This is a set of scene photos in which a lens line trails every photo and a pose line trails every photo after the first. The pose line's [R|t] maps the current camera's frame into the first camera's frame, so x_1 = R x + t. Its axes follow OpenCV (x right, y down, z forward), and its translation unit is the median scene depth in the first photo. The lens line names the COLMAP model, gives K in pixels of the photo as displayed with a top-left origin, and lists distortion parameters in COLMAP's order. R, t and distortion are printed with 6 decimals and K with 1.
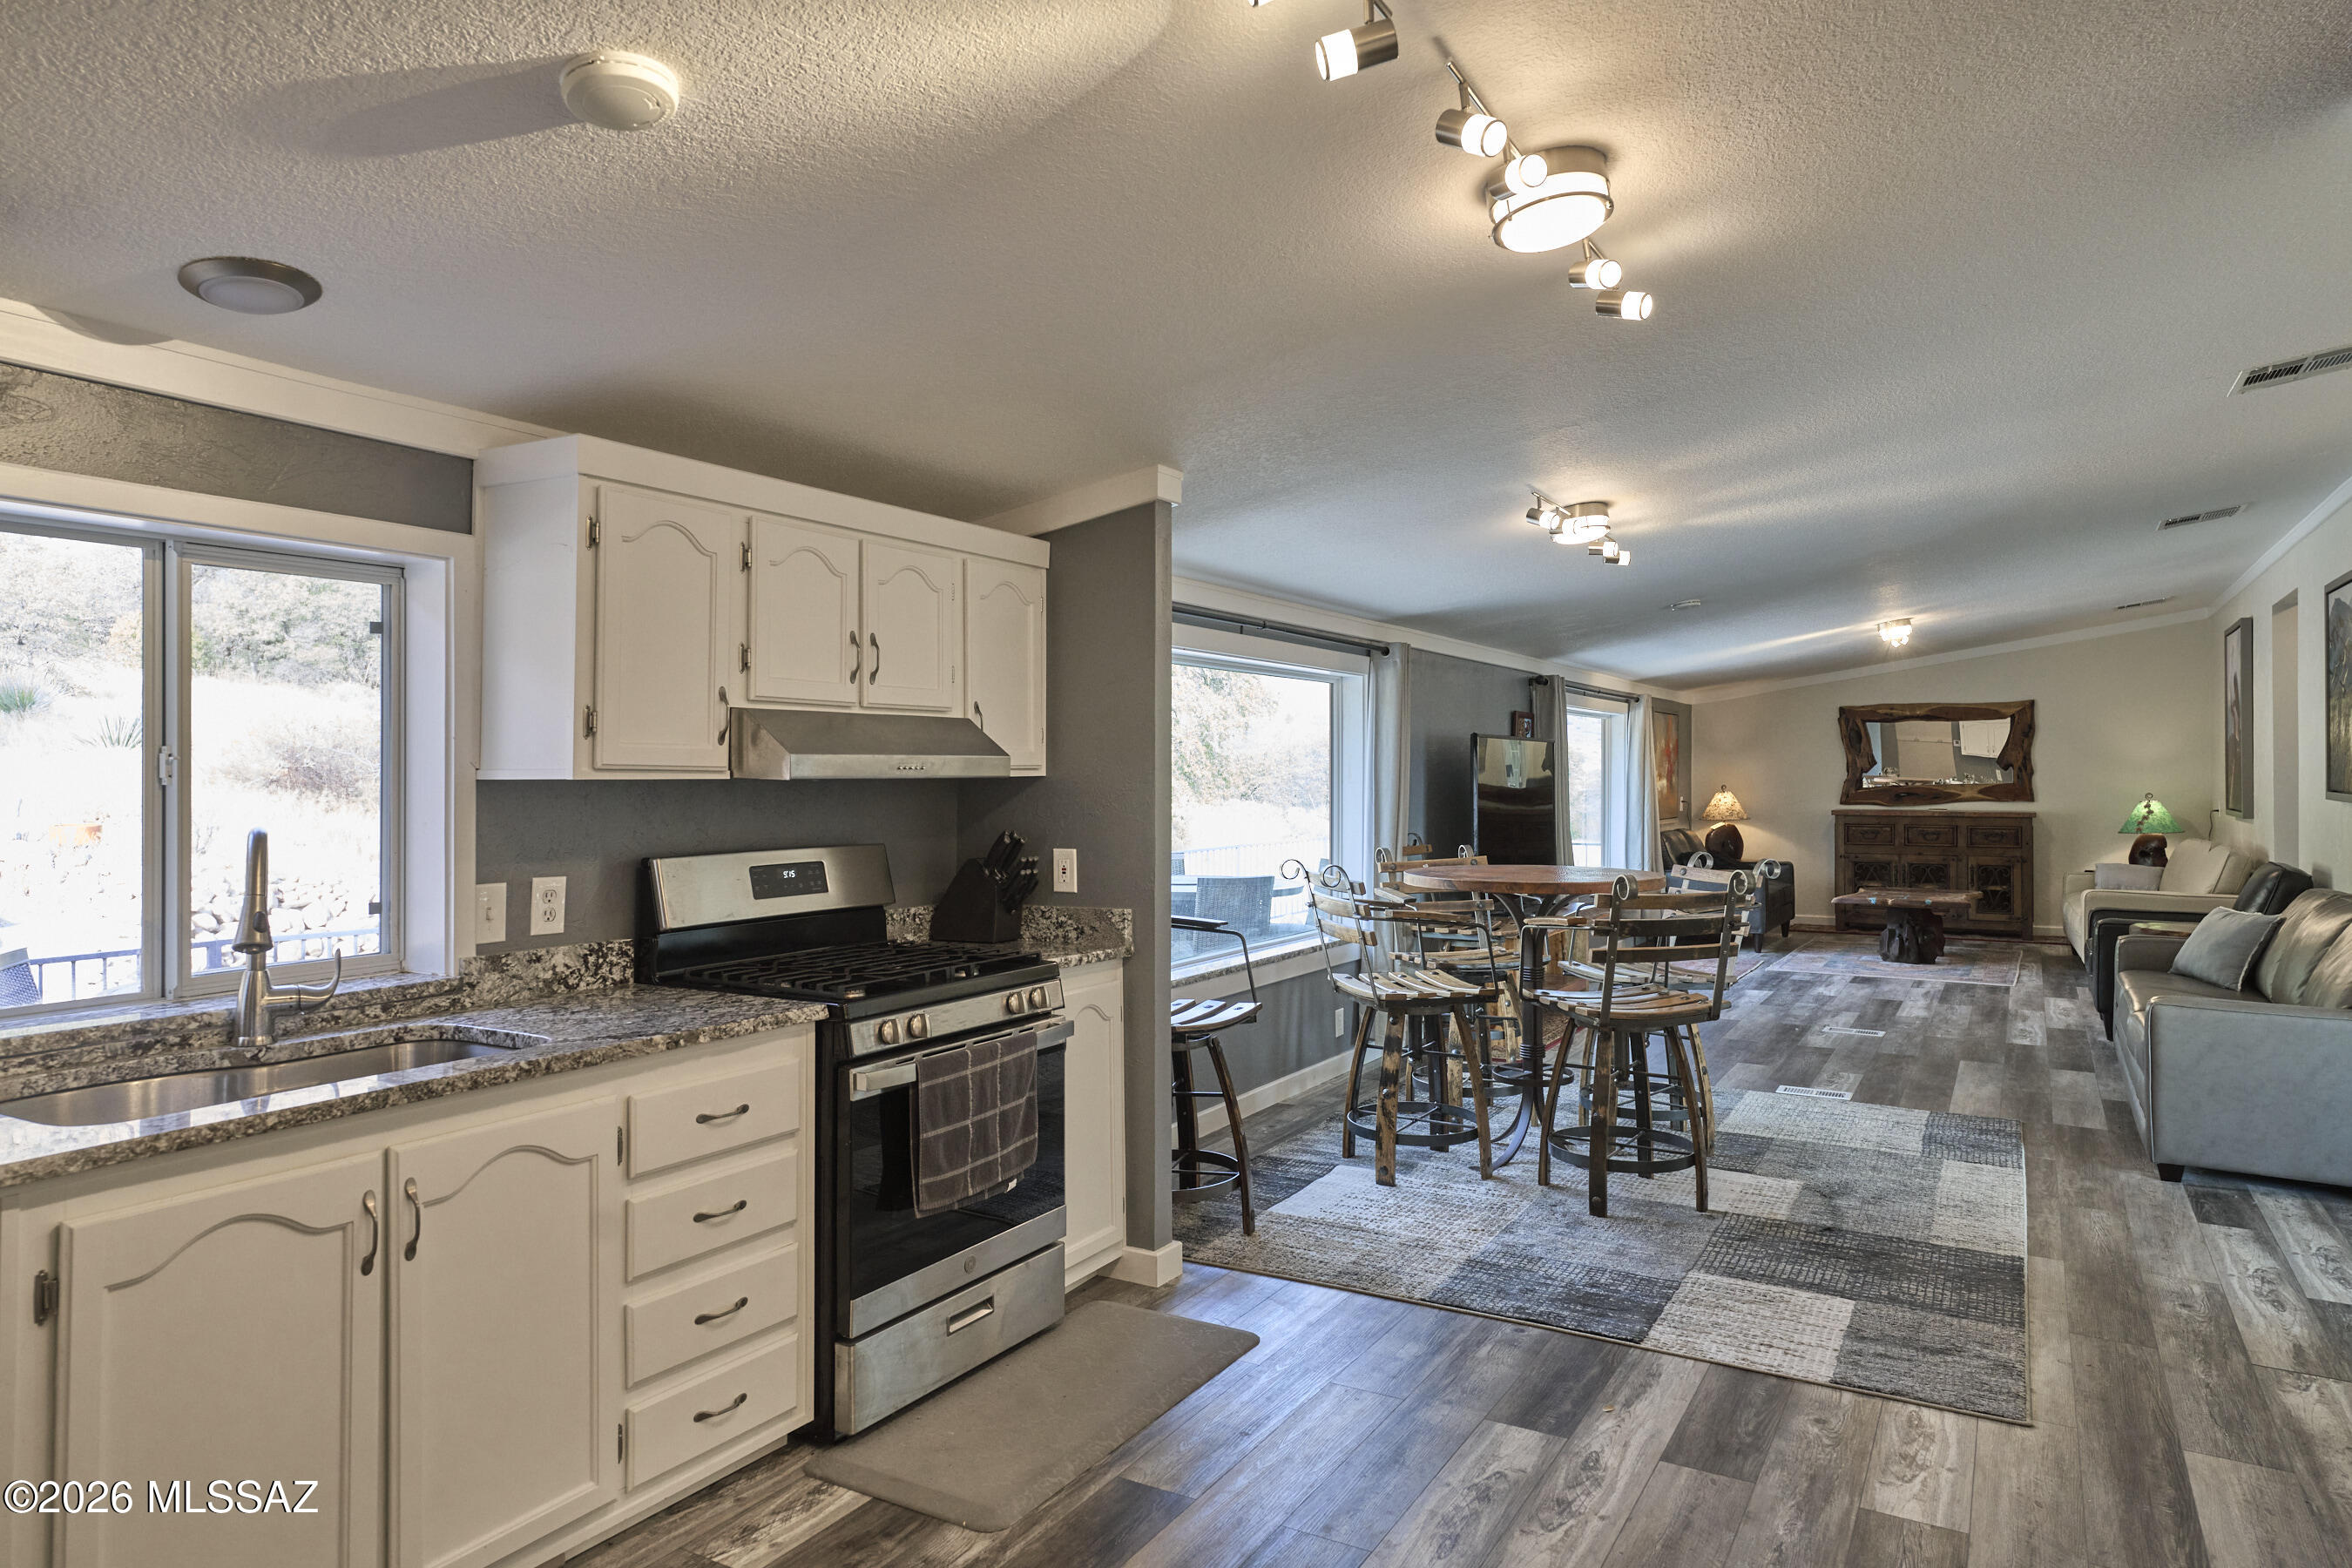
lens RADIAL K [[1418.3, 0, 1172.7], [0, 1418.3, 780.7], [0, 0, 1]] dist [-0.000363, -0.000332]
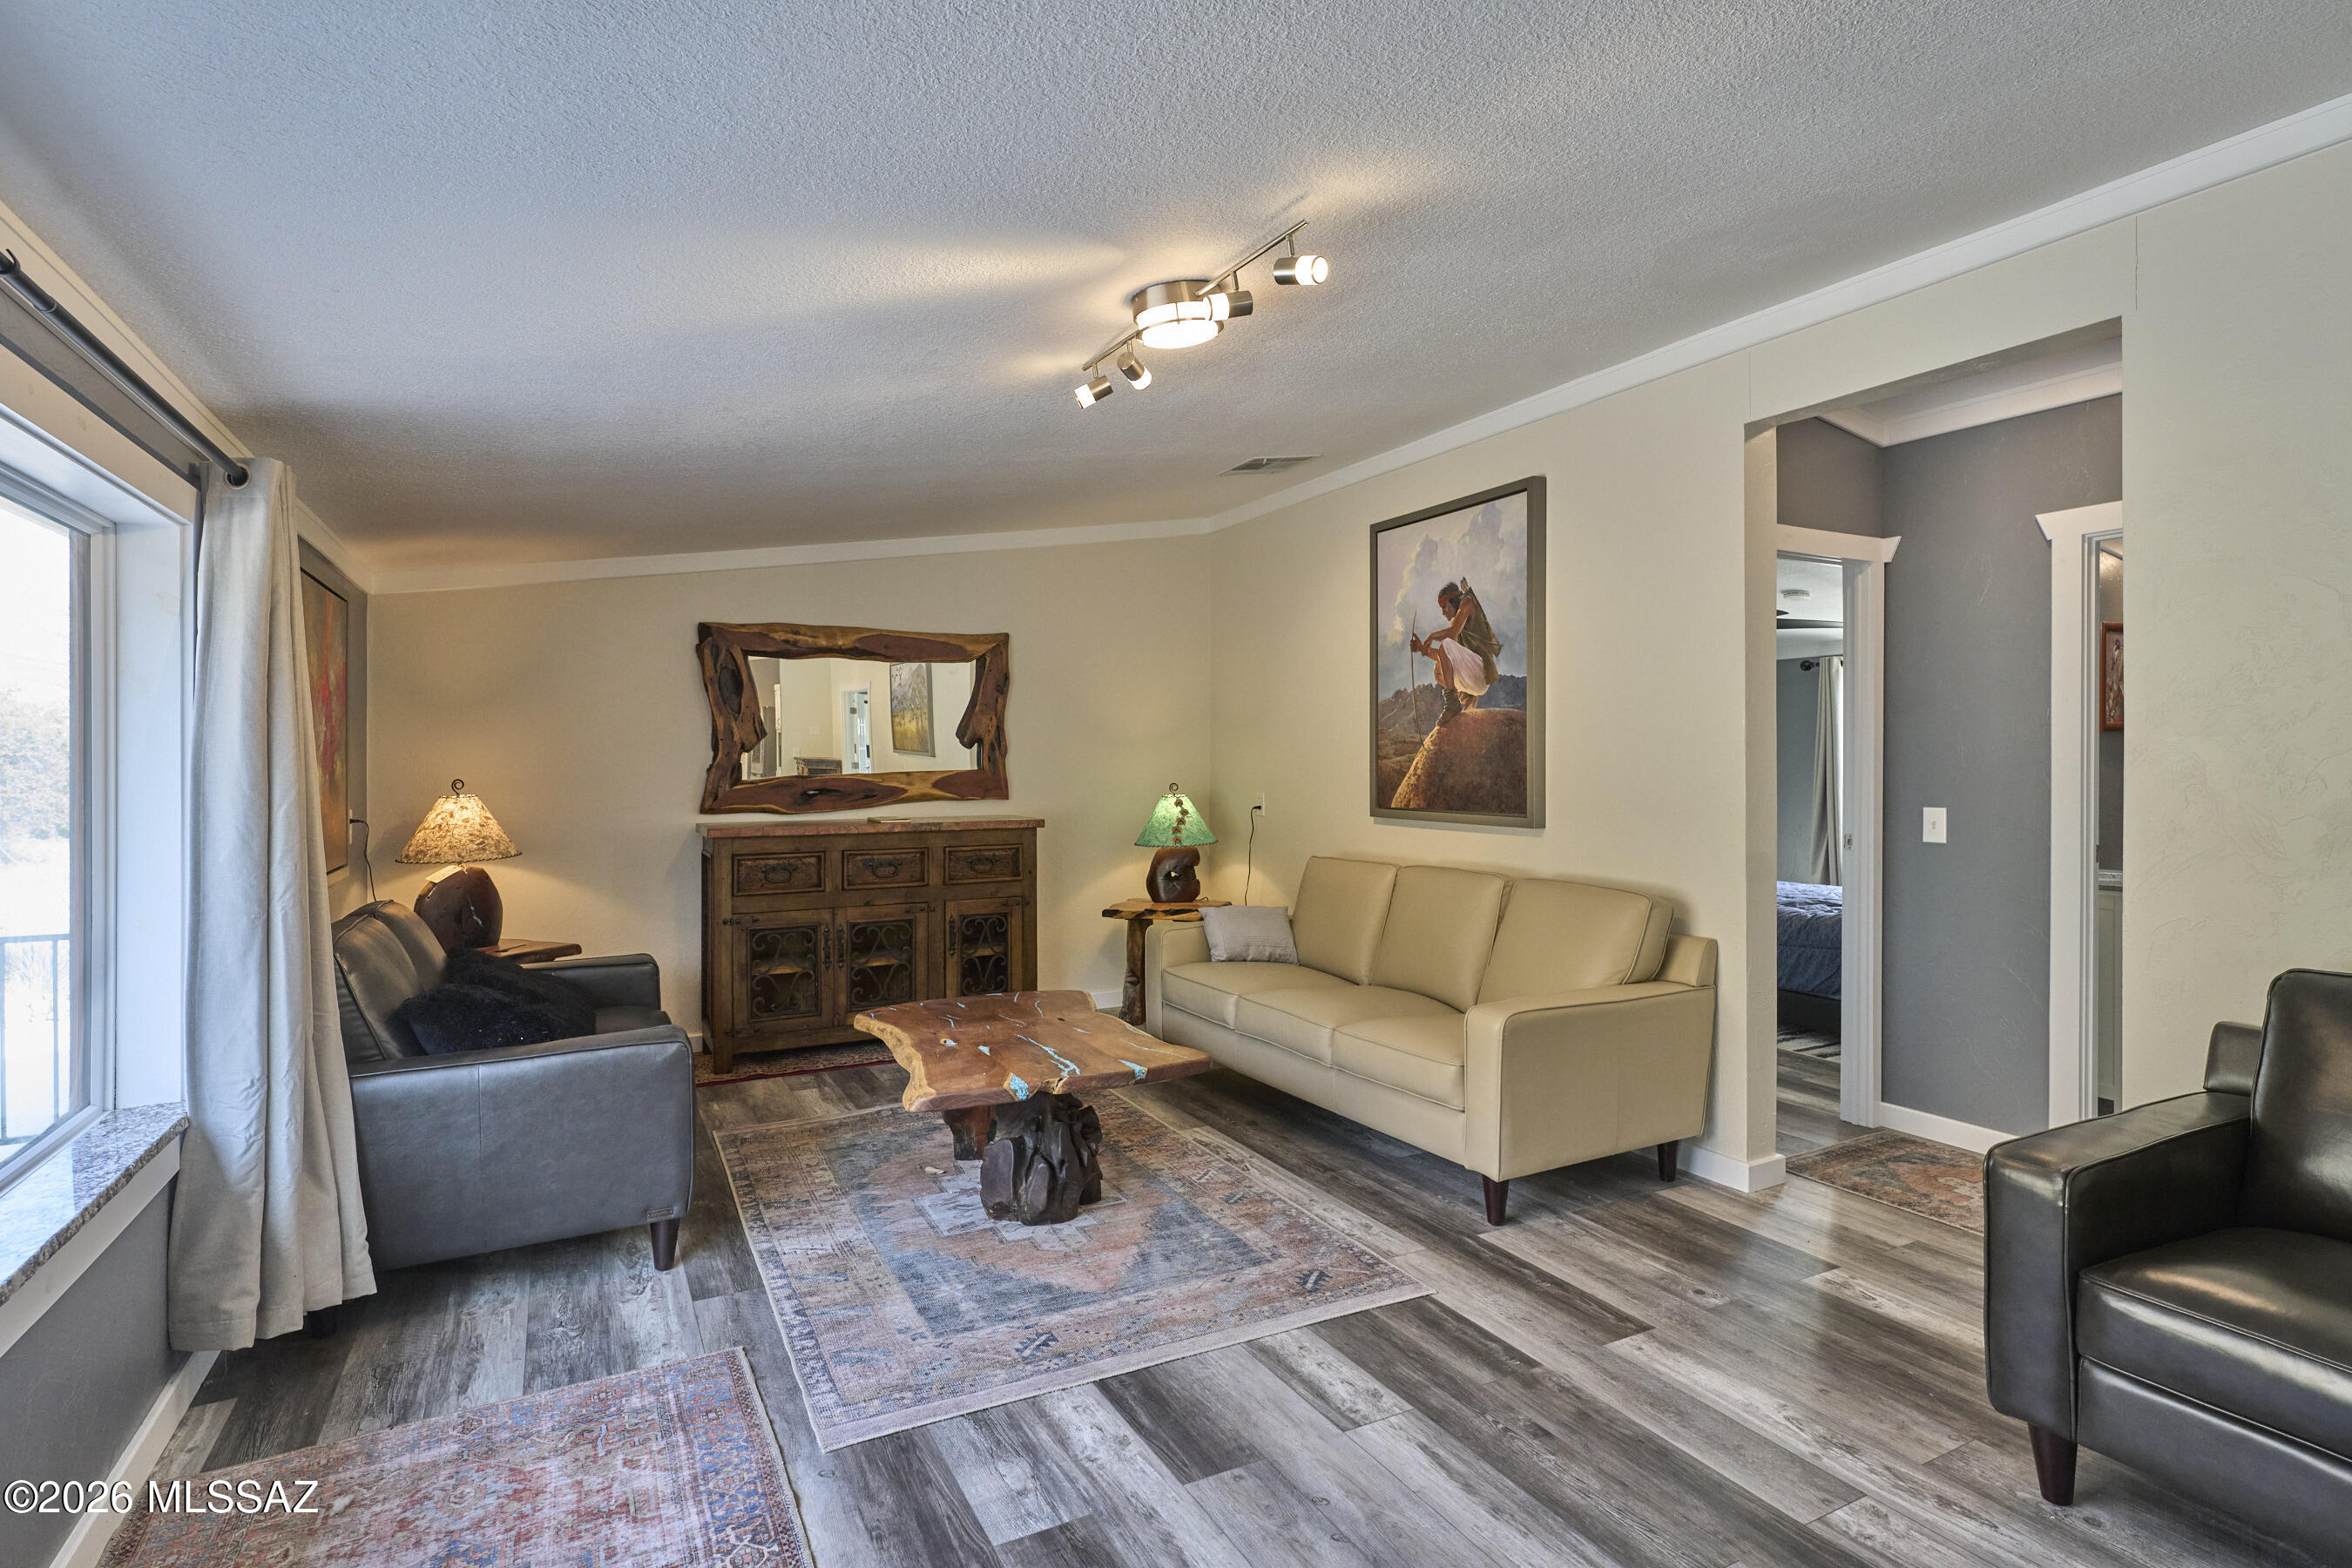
lens RADIAL K [[1180.4, 0, 1172.0], [0, 1180.4, 769.5], [0, 0, 1]] dist [-0.004694, -0.000262]
pose [[0.528443, -0.010494, 0.848904, 0.209793], [0.004850, 0.999945, 0.009342, -0.002543], [-0.848955, -0.000820, 0.528465, 0.664352]]
